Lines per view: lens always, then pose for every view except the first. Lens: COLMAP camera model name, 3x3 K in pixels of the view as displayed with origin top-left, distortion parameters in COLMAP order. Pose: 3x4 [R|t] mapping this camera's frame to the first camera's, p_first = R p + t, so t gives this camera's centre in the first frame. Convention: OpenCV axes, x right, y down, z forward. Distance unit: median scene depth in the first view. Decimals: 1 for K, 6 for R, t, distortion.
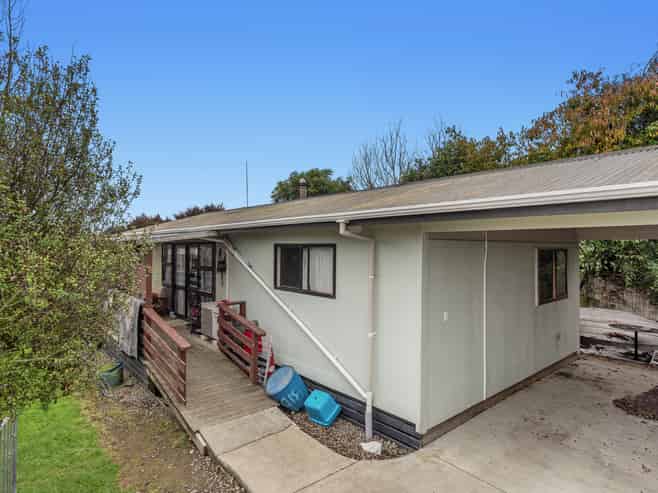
lens RADIAL K [[351.9, 0, 330.1], [0, 351.9, 245.4], [0, 0, 1]] dist [0.013547, -0.000029]
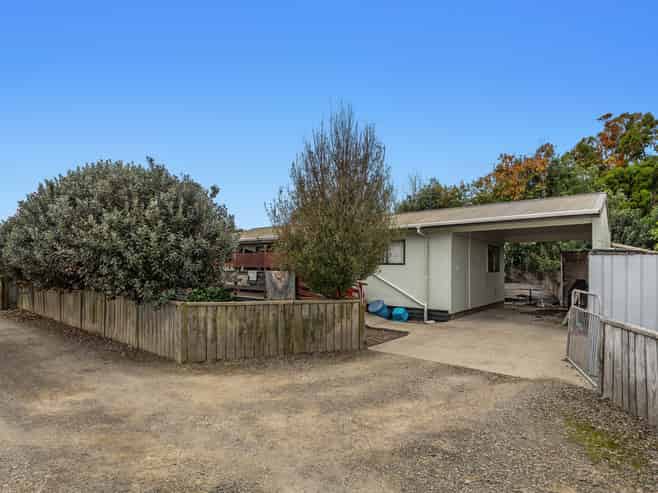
lens RADIAL K [[366.7, 0, 320.3], [0, 366.7, 267.2], [0, 0, 1]] dist [0.006262, 0.000132]
pose [[0.984481, 0.004476, 0.175435, -0.573961], [-0.002688, 0.999942, -0.010432, 0.123817], [-0.175471, 0.009799, 0.984436, -0.716305]]
